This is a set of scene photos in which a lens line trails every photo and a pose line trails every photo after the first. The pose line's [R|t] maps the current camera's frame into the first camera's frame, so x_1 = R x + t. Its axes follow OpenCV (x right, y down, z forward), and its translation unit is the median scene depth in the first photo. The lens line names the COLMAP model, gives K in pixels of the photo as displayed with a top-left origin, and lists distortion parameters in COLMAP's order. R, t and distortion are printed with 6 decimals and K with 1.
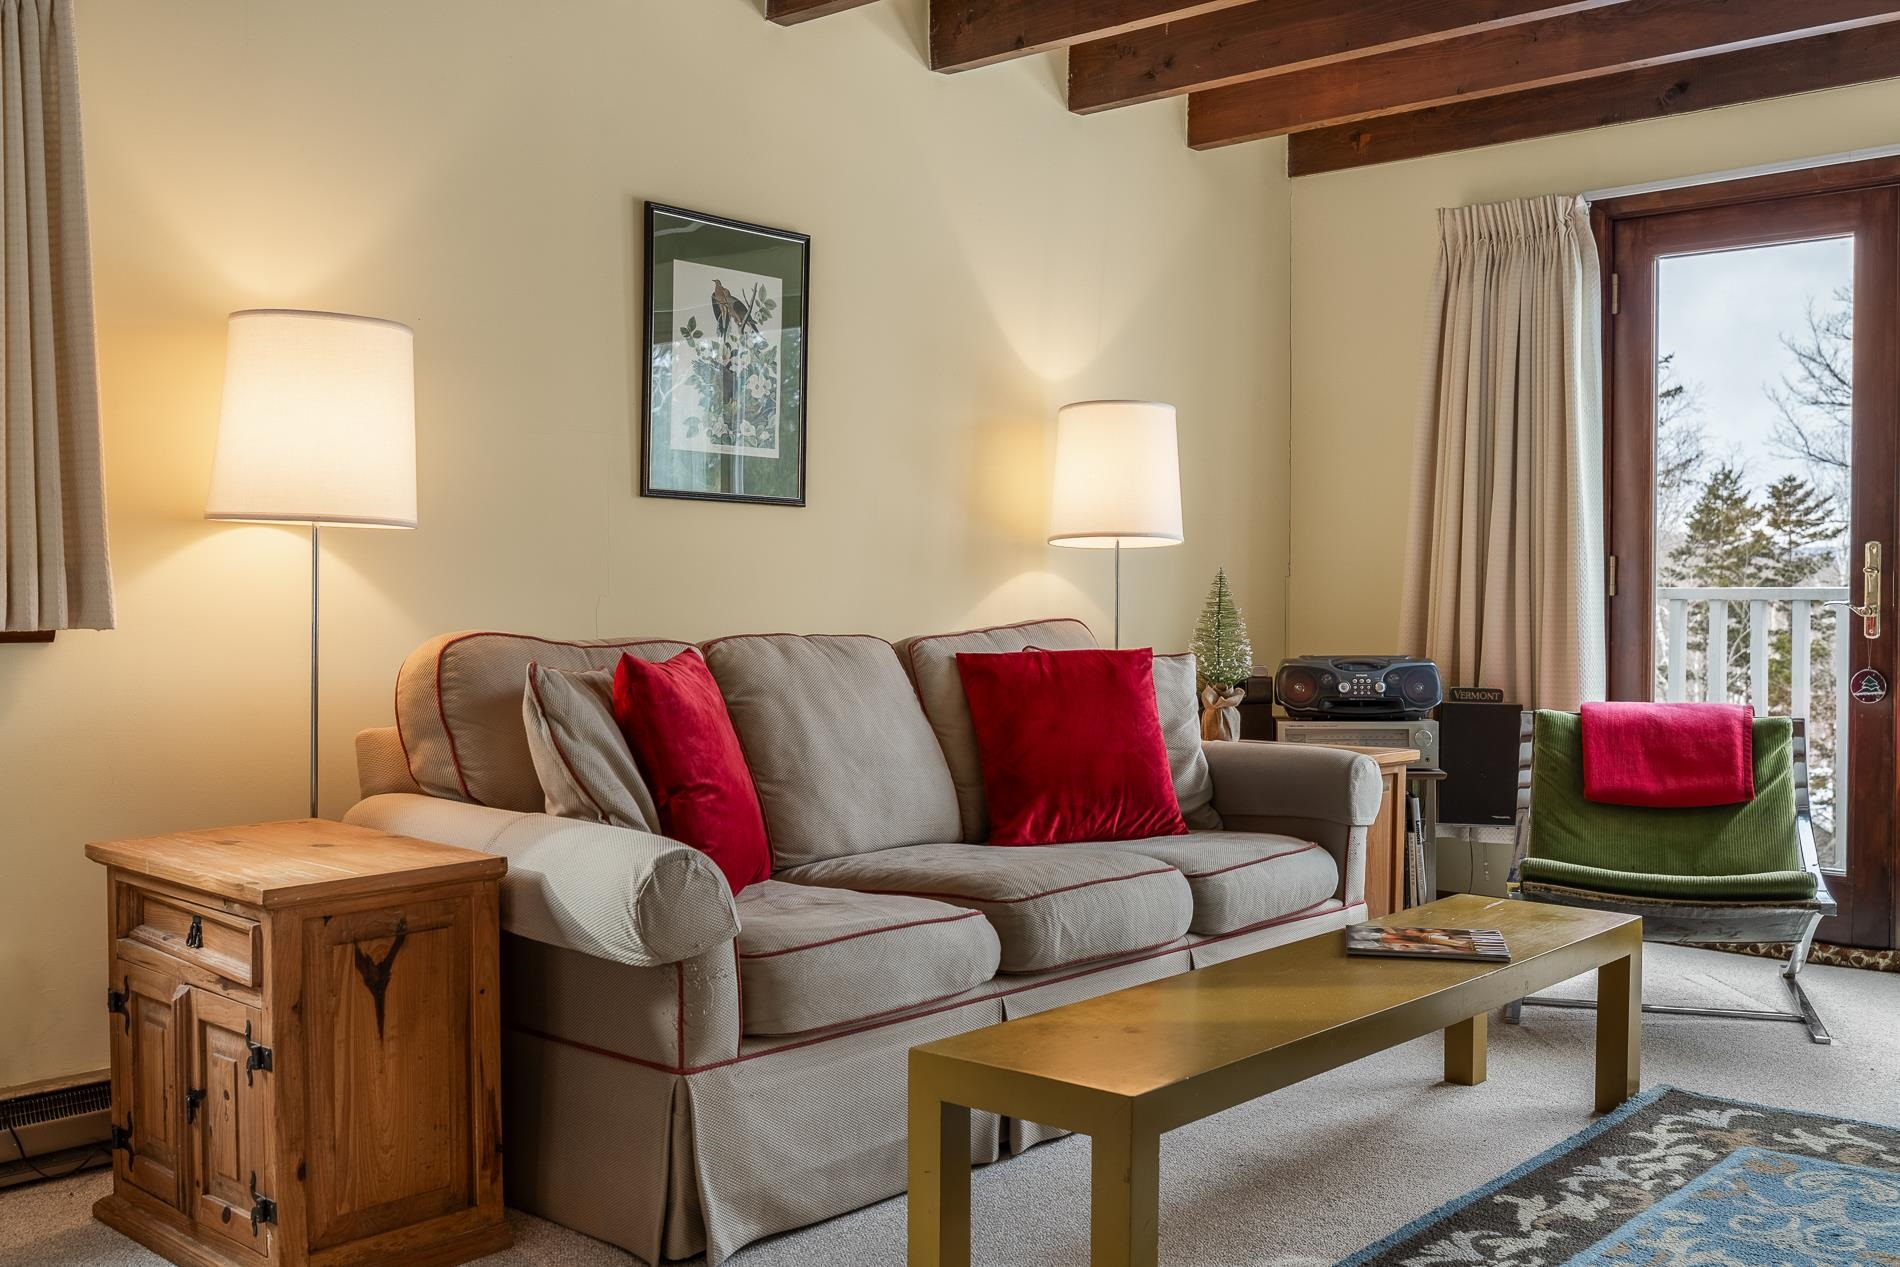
lens RADIAL K [[1869.1, 0, 948.0], [0, 1869.1, 653.9], [0, 0, 1]] dist [-0.004958, -0.002680]
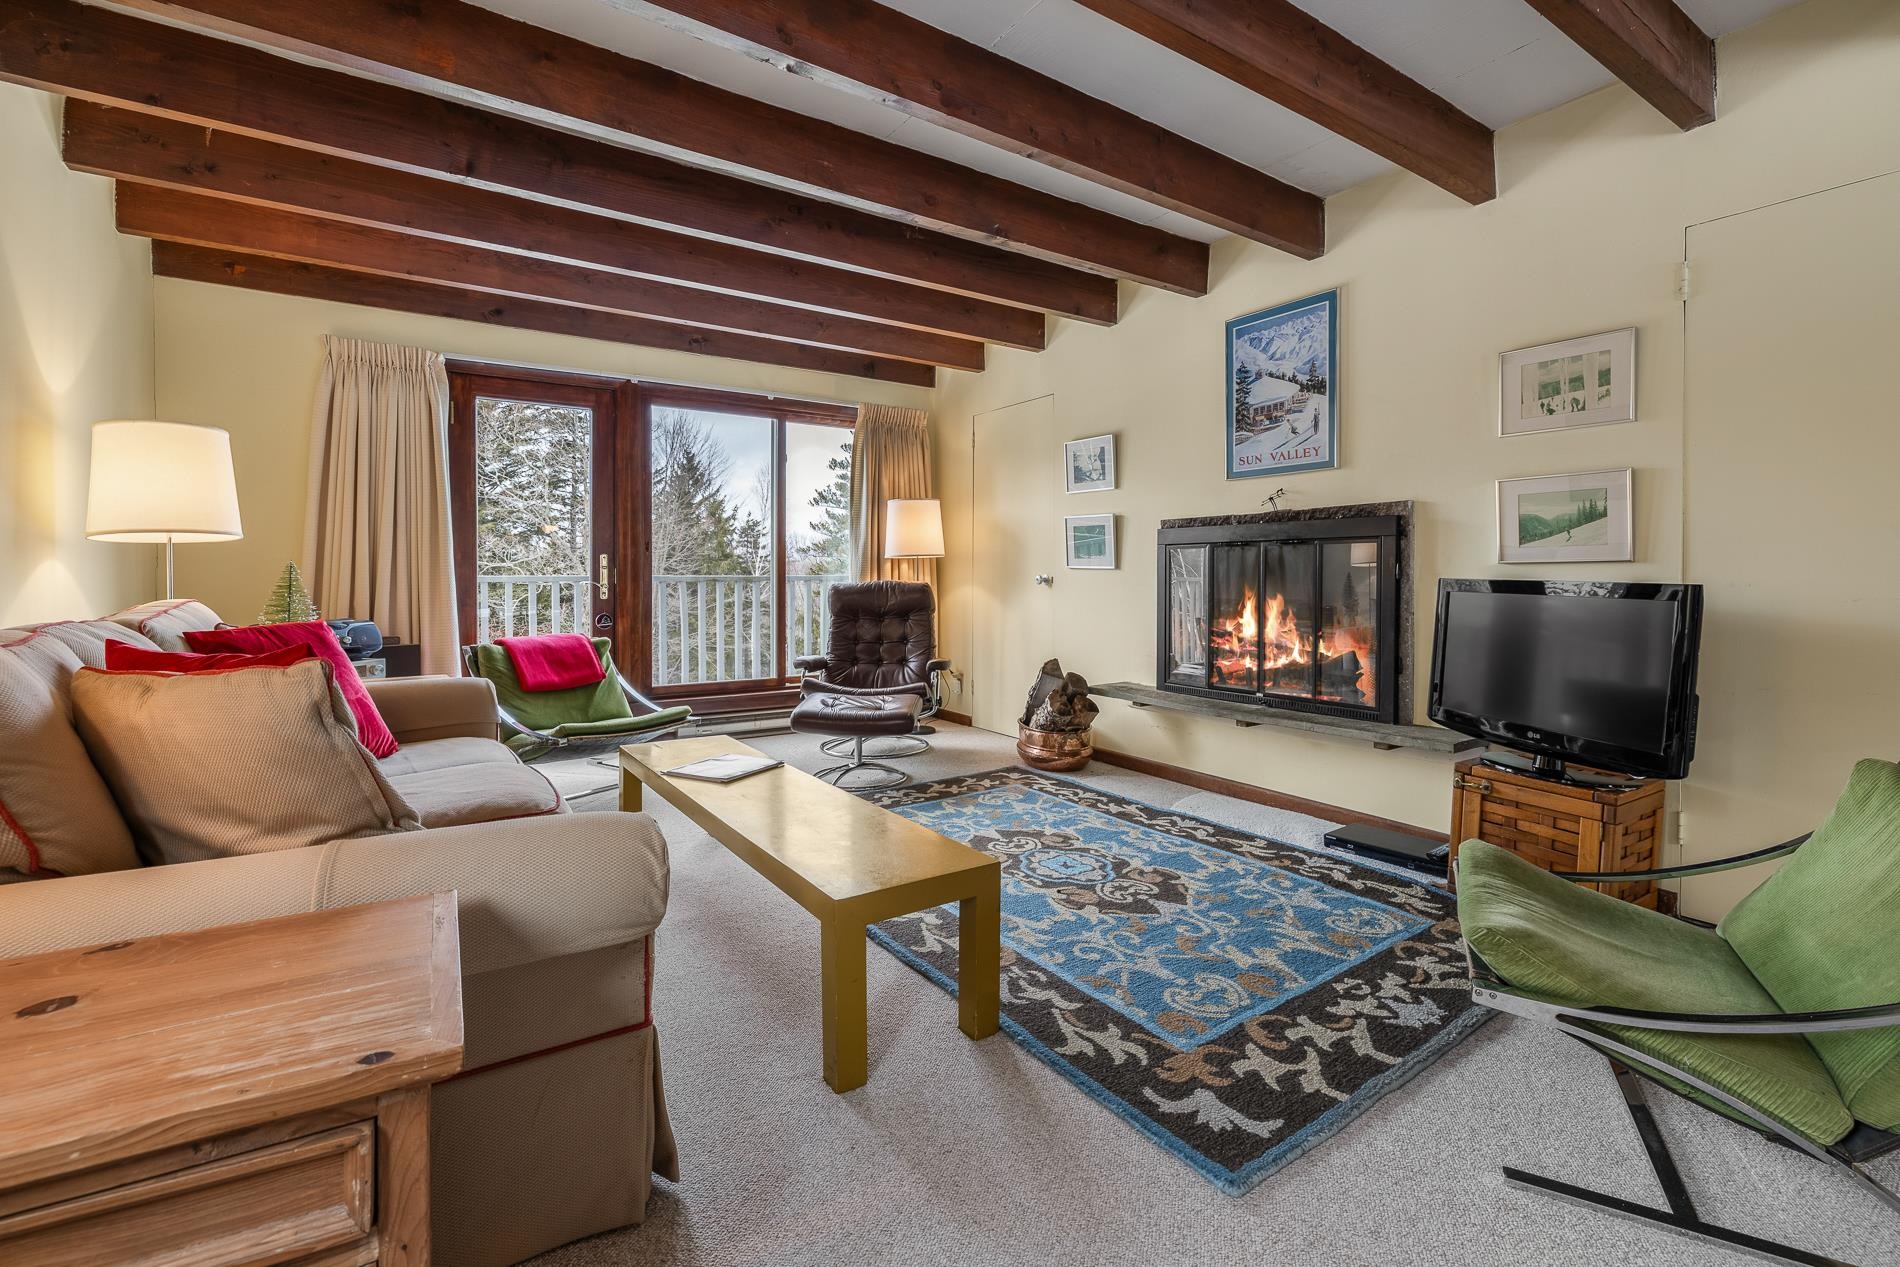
lens RADIAL K [[791.2, 0, 952.5], [0, 791.2, 597.9], [0, 0, 1]] dist [-0.000575, -0.000906]
pose [[0.283807, -0.025667, 0.958538, -0.306342], [0.035855, 0.999227, 0.016141, -0.011514], [-0.958211, 0.029788, 0.284508, 0.412167]]
